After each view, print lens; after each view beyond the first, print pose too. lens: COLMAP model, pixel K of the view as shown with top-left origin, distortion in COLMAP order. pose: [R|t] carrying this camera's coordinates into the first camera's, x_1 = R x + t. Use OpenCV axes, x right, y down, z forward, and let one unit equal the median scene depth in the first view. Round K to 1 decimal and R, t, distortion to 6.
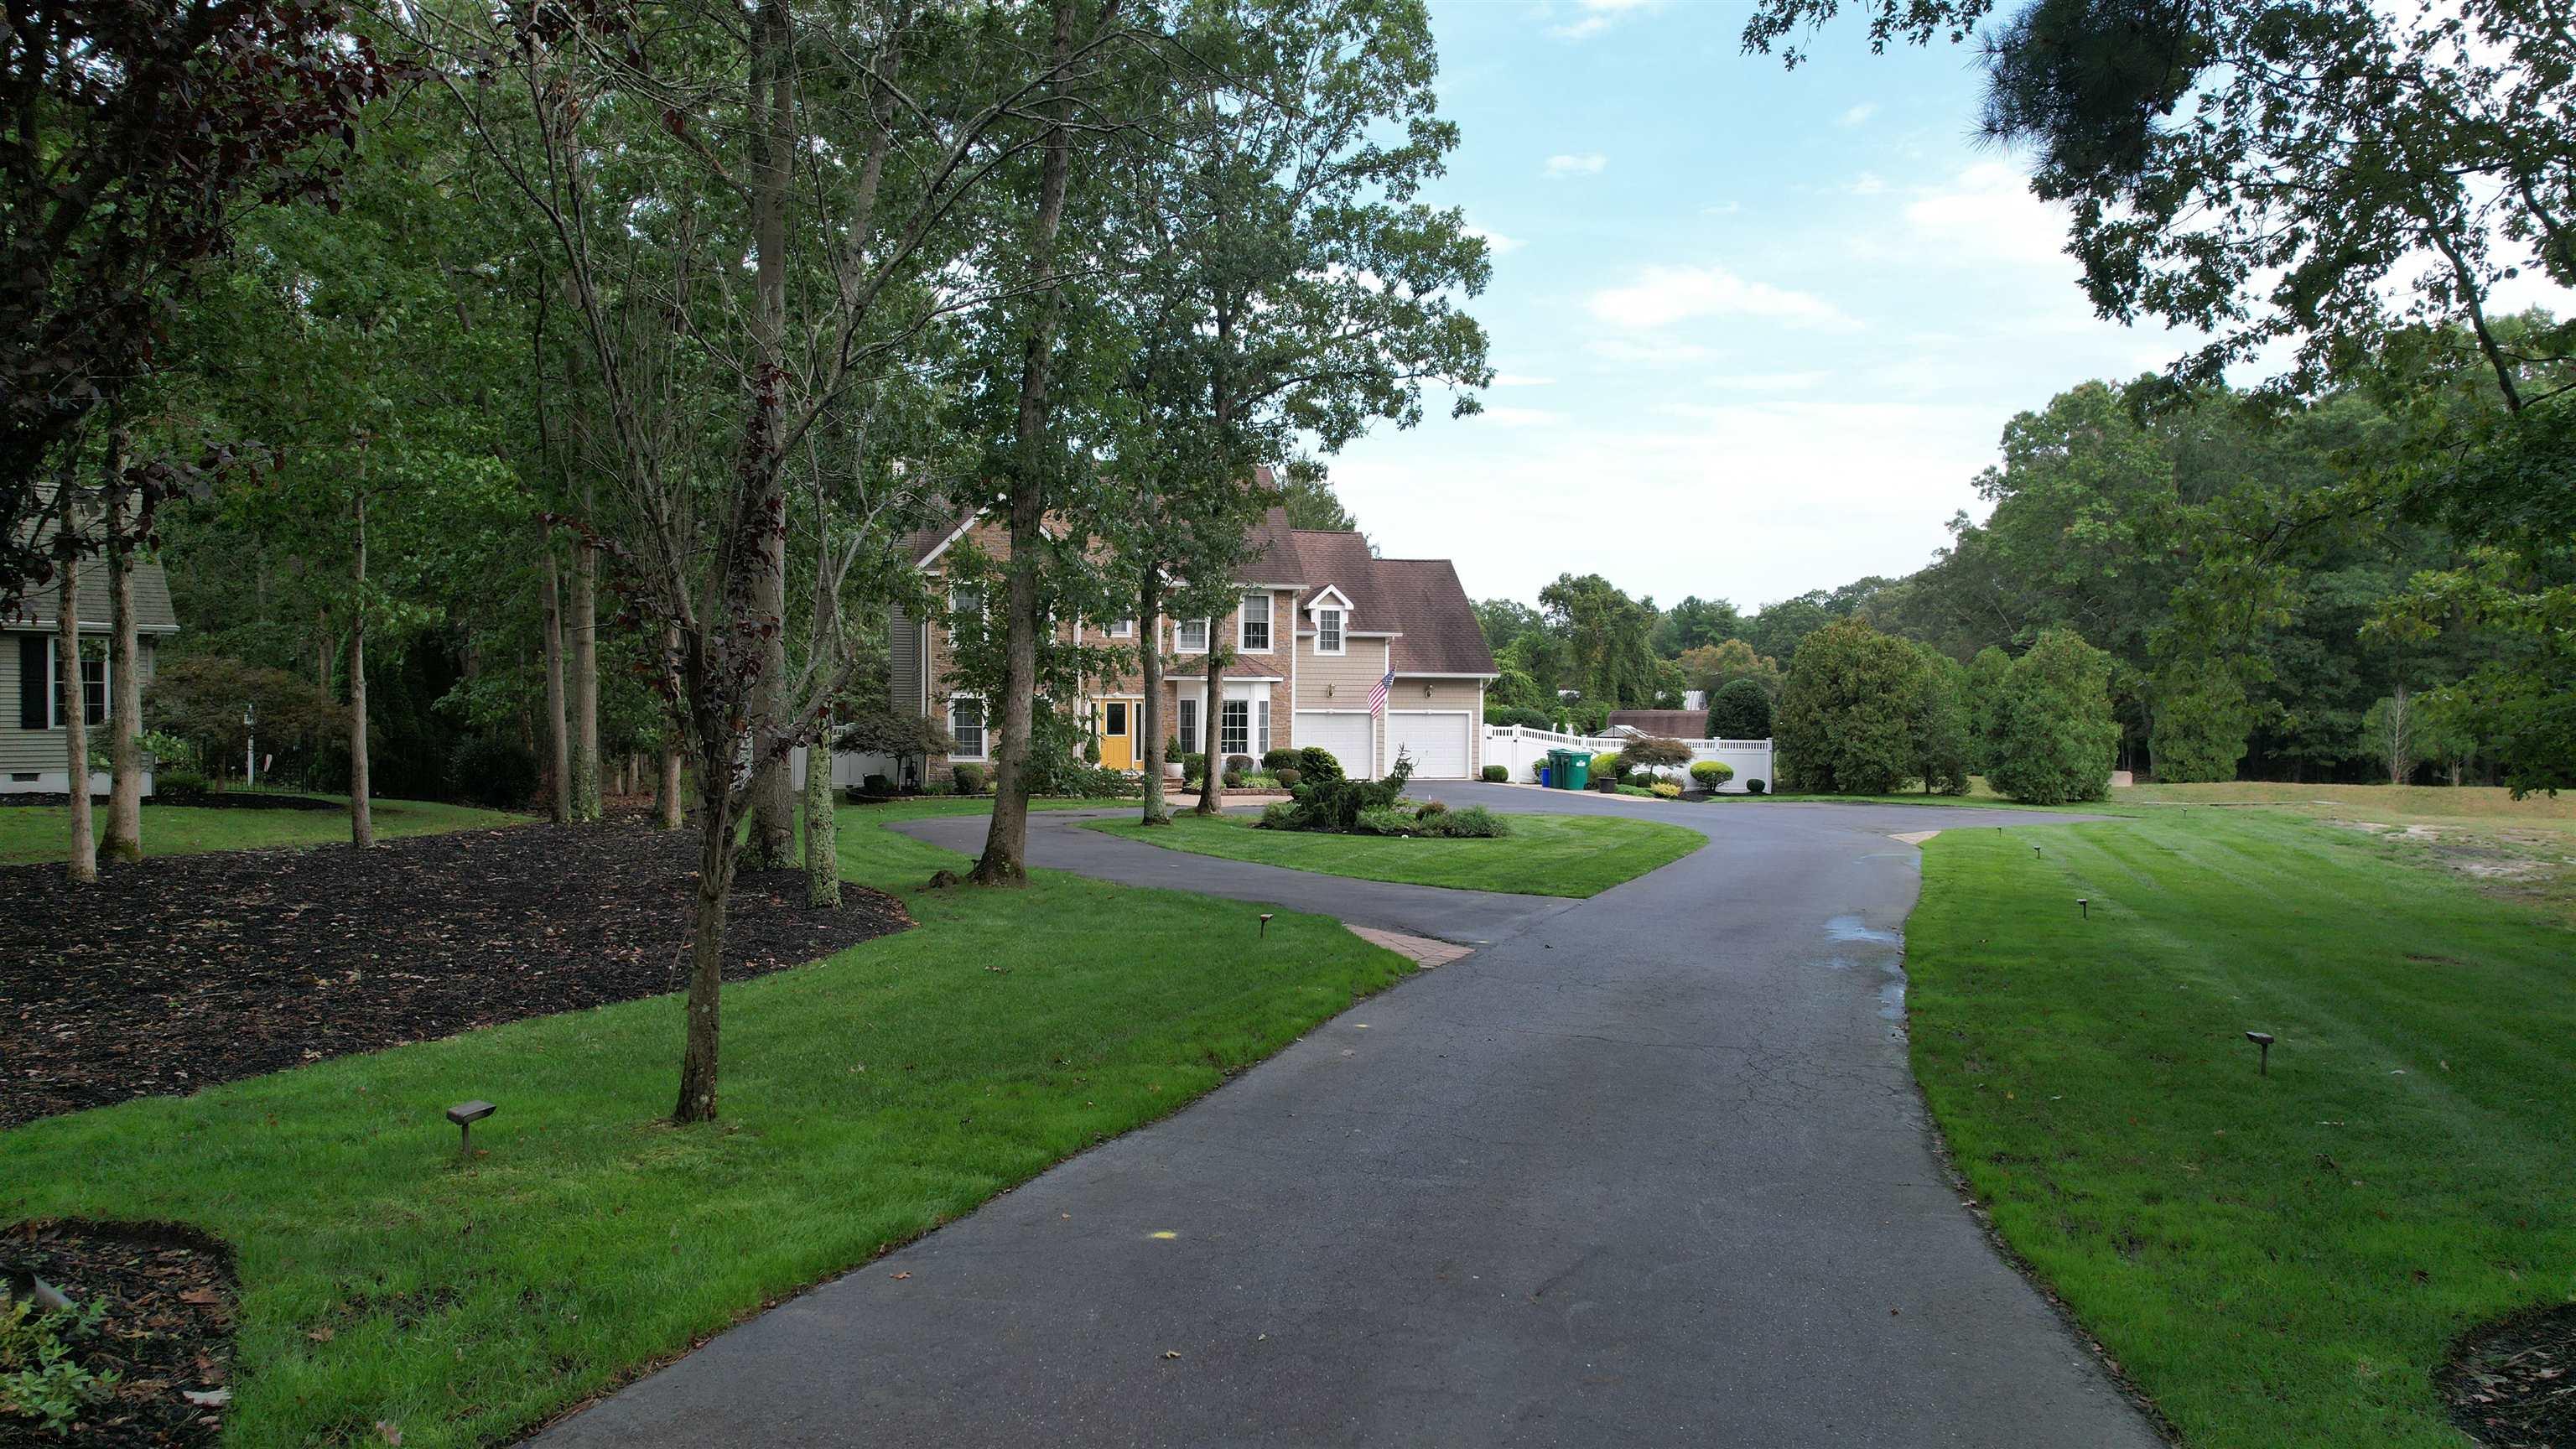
lens RADIAL K [[1648.7, 0, 1290.4], [0, 1648.7, 775.8], [0, 0, 1]] dist [-0.074482, 0.063340]
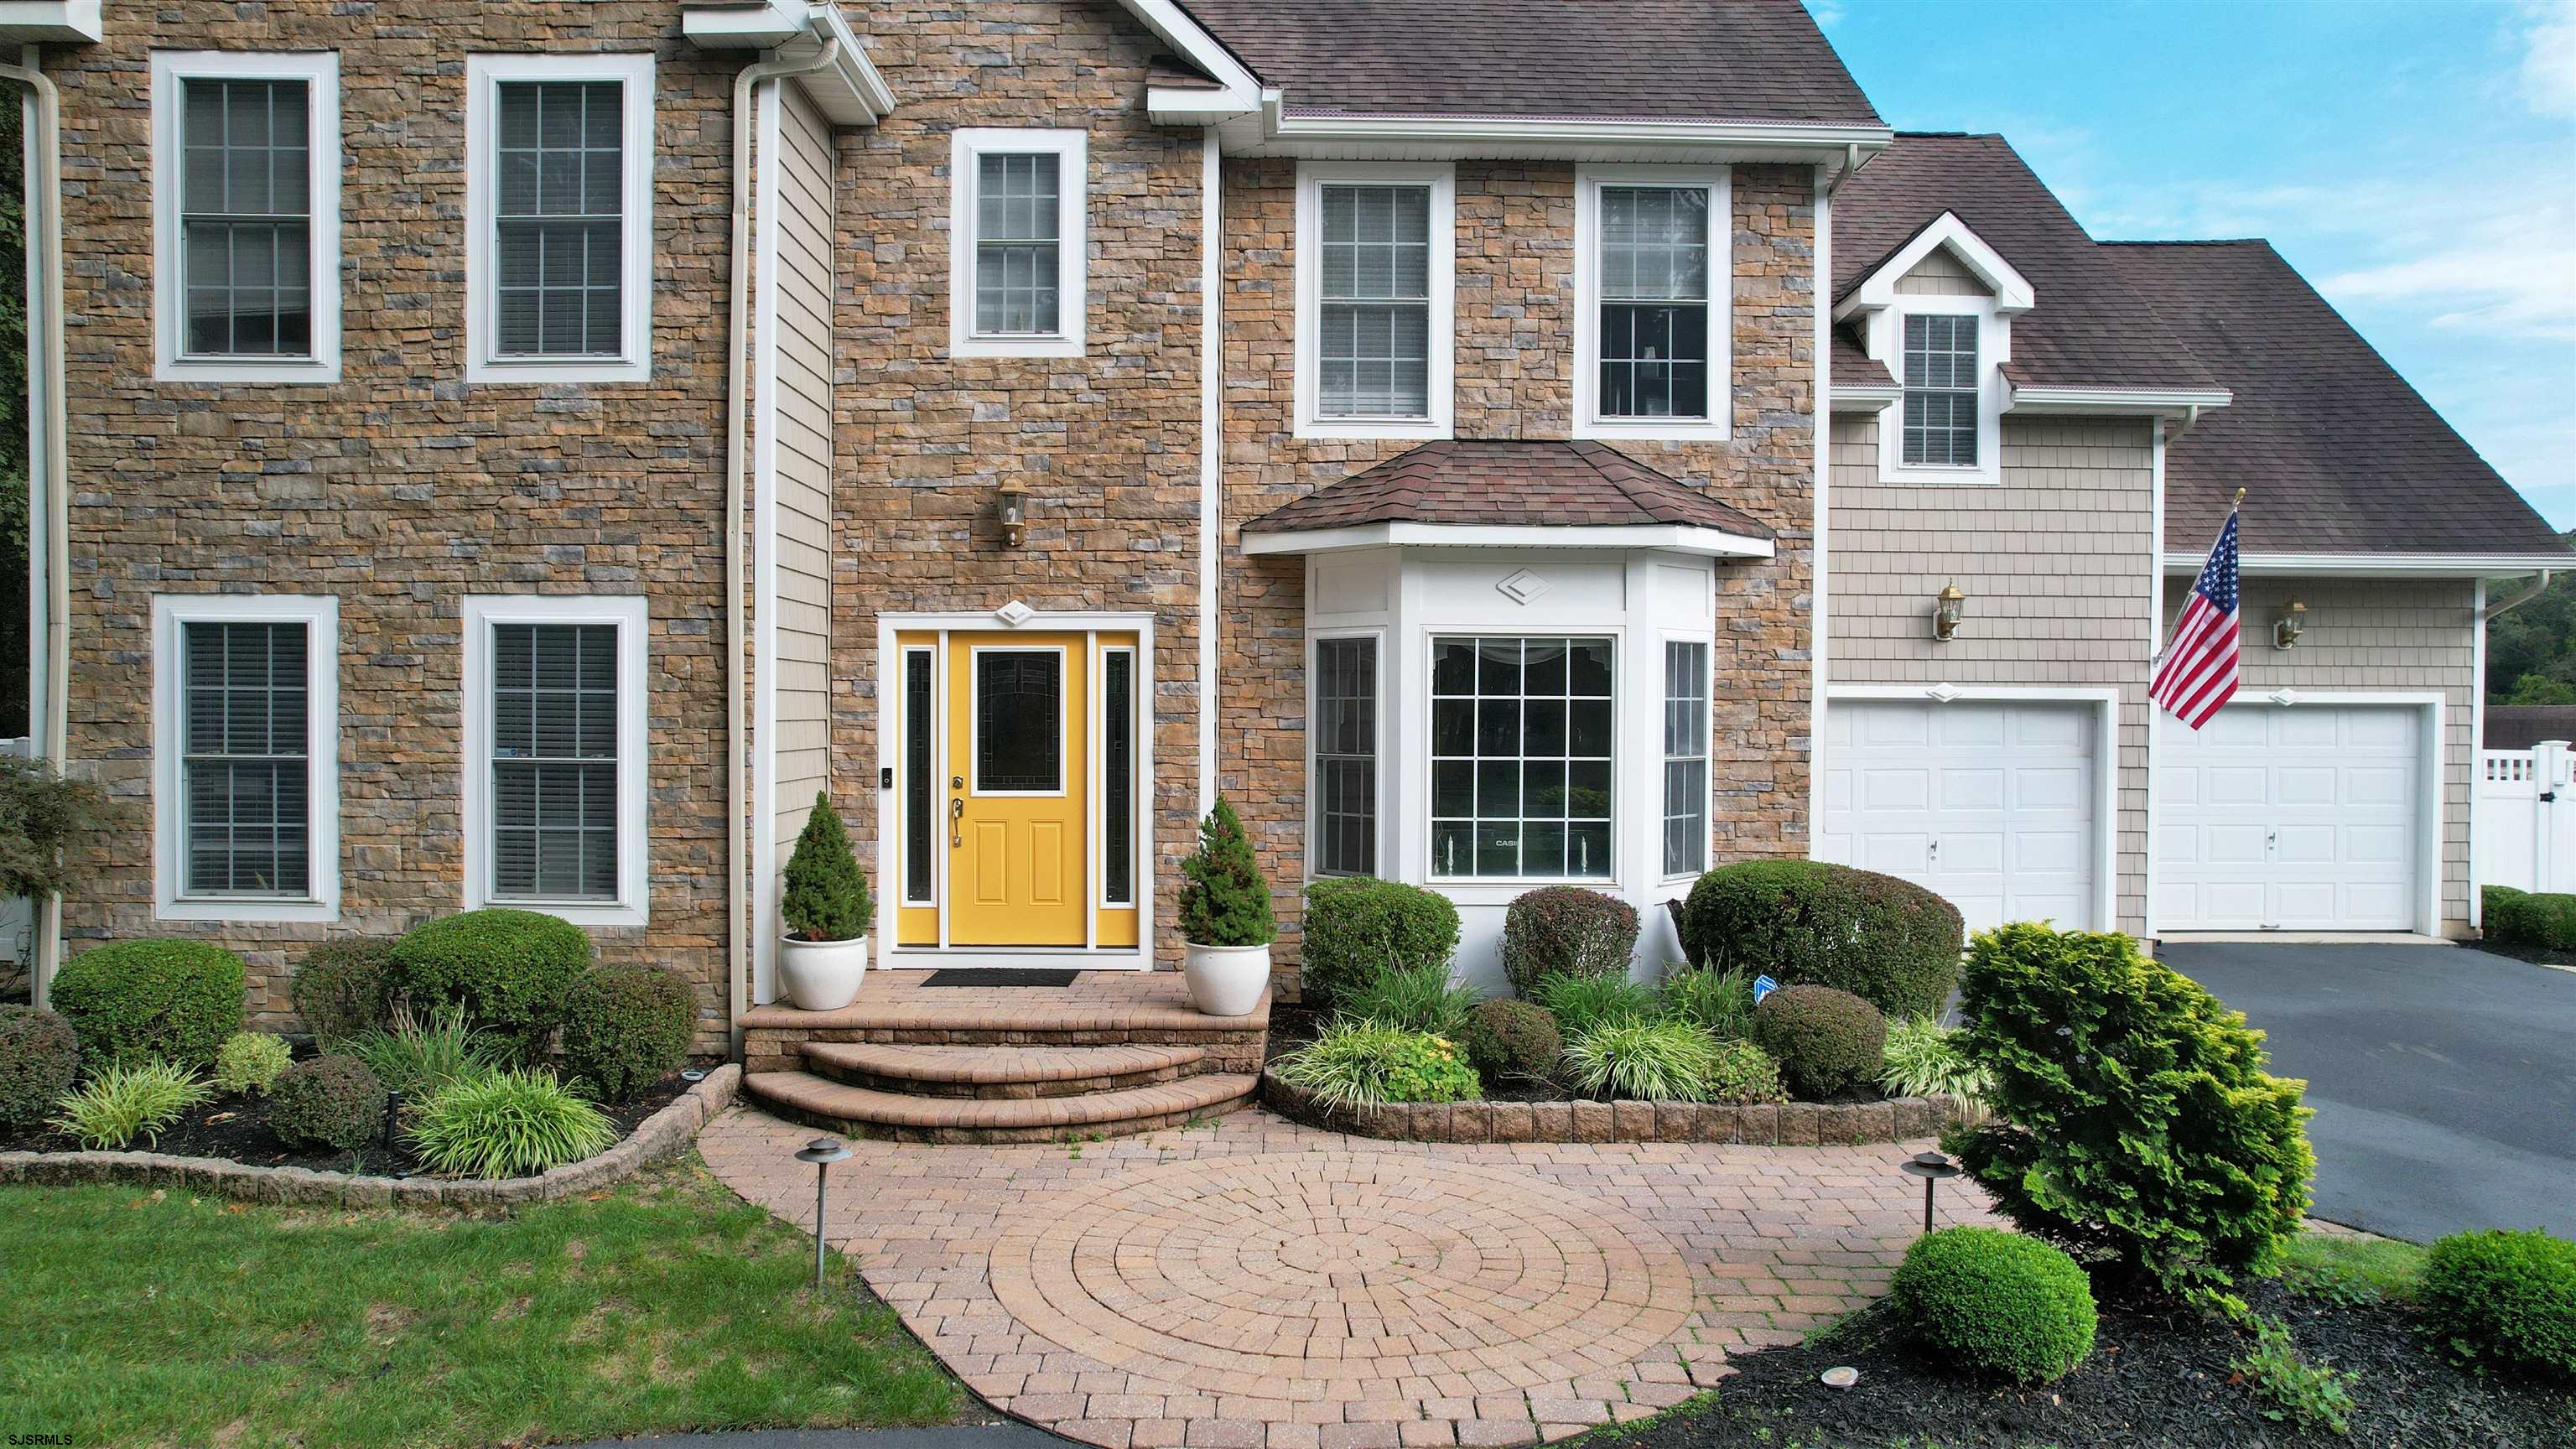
lens RADIAL K [[1648.7, 0, 1287.2], [0, 1648.7, 731.5], [0, 0, 1]] dist [-0.074482, 0.063340]
pose [[0.967536, 0.004314, -0.252696, -0.012342], [-0.011536, 0.999566, -0.027107, -0.026166], [0.252469, 0.029142, 0.967166, 0.764604]]
